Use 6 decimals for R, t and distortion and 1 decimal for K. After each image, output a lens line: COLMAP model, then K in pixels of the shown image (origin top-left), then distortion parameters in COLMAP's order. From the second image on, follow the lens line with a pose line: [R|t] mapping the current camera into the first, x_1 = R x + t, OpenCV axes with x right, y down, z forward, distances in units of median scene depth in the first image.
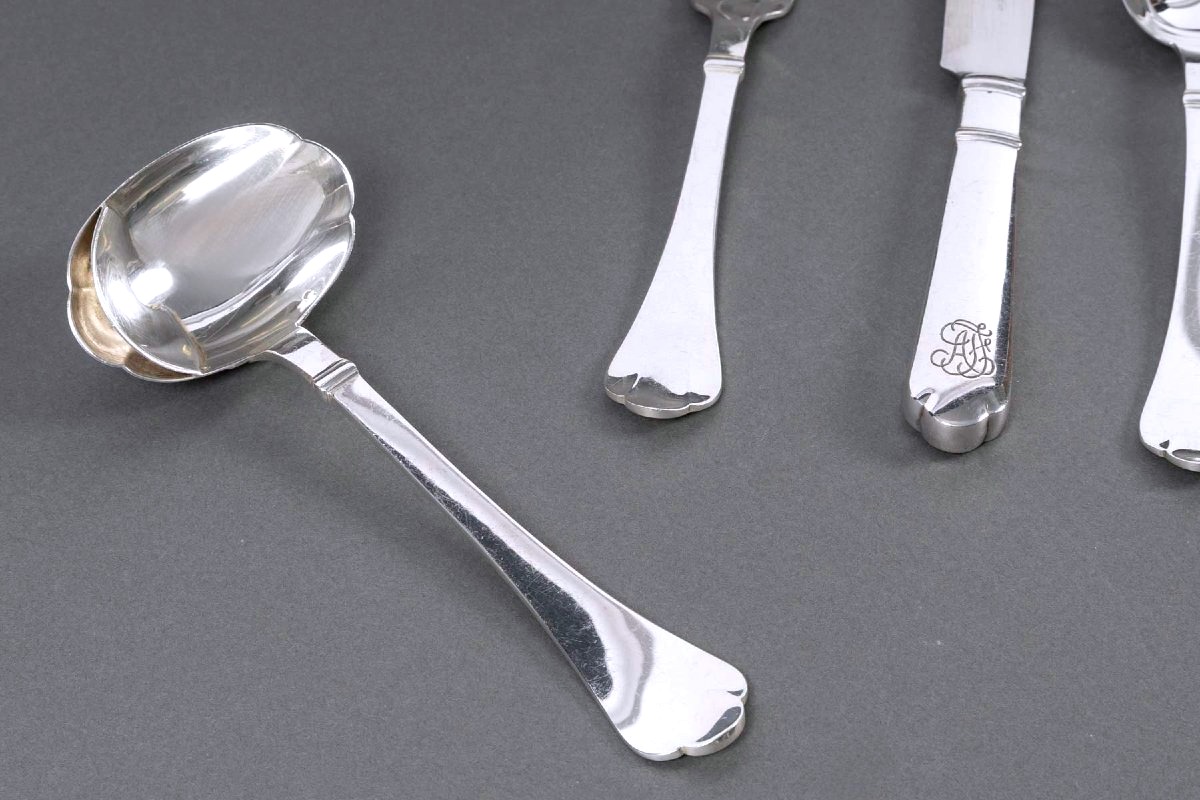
lens RADIAL K [[2748.6, 0, 600.0], [0, 2748.6, 400.0], [0, 0, 1]] dist [0.017935, 0.001723]
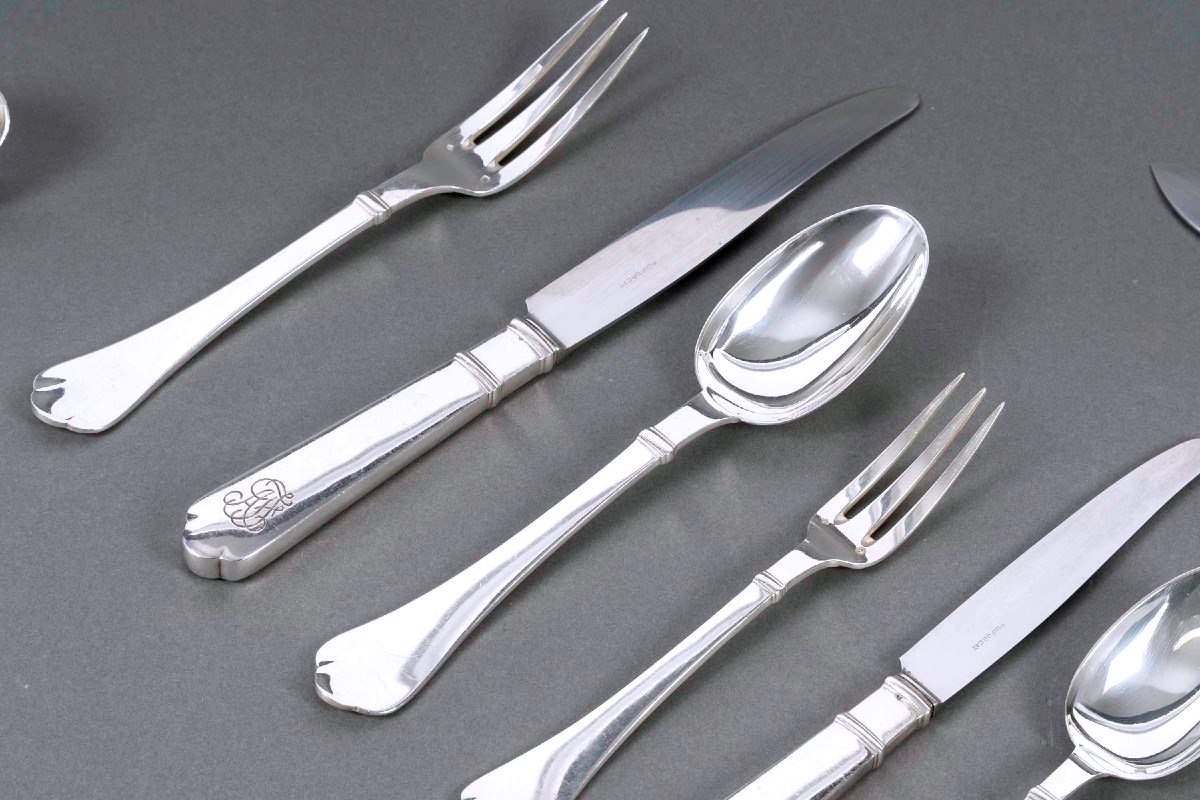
lens RADIAL K [[2712.2, 0, 600.0], [0, 2712.2, 400.0], [0, 0, 1]] dist [-0.062383, 0.283906]
pose [[0.784700, 0.510056, -0.352264, 0.606691], [-0.498079, 0.857101, 0.131511, -0.269106], [0.369004, 0.072259, 0.926615, -0.004859]]
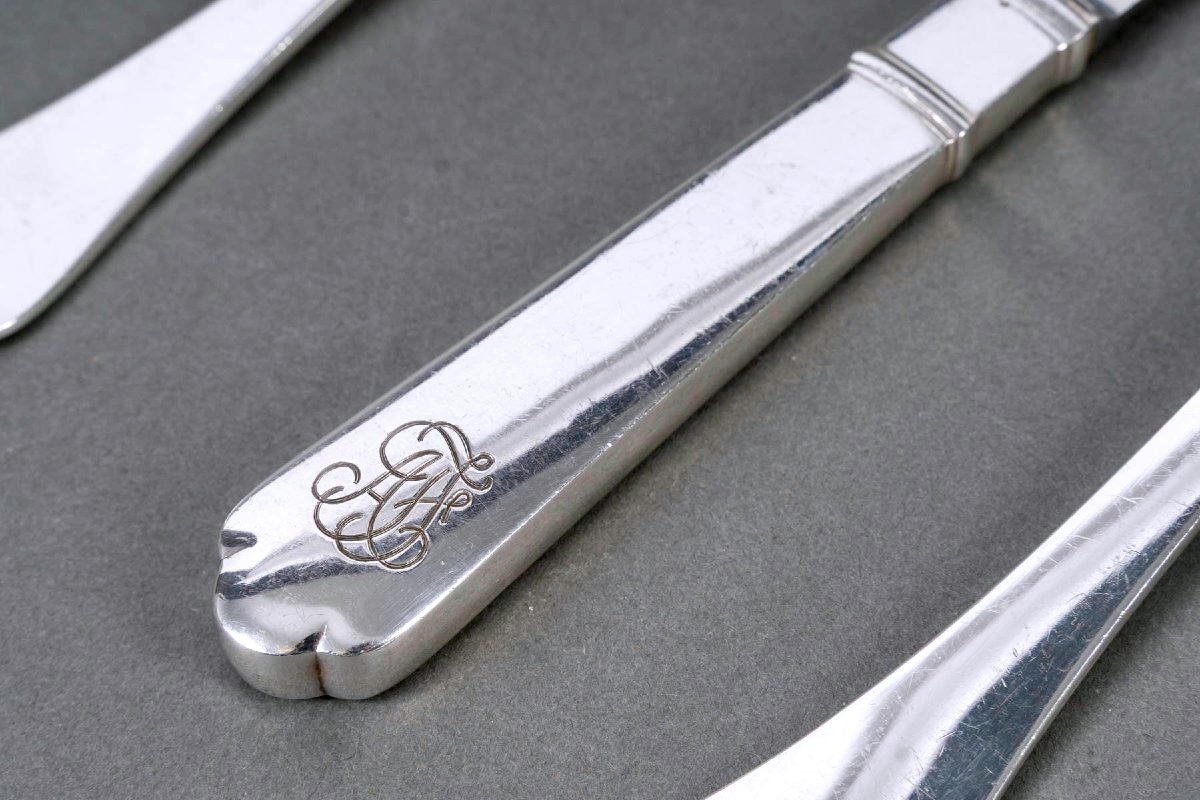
lens RADIAL K [[2712.2, 0, 600.0], [0, 2712.2, 400.0], [0, 0, 1]] dist [-0.062383, 0.283906]
pose [[0.811264, 0.456618, -0.365173, 0.301137], [-0.399894, 0.888973, 0.223184, -0.136589], [0.426539, -0.035031, 0.903791, 0.604867]]
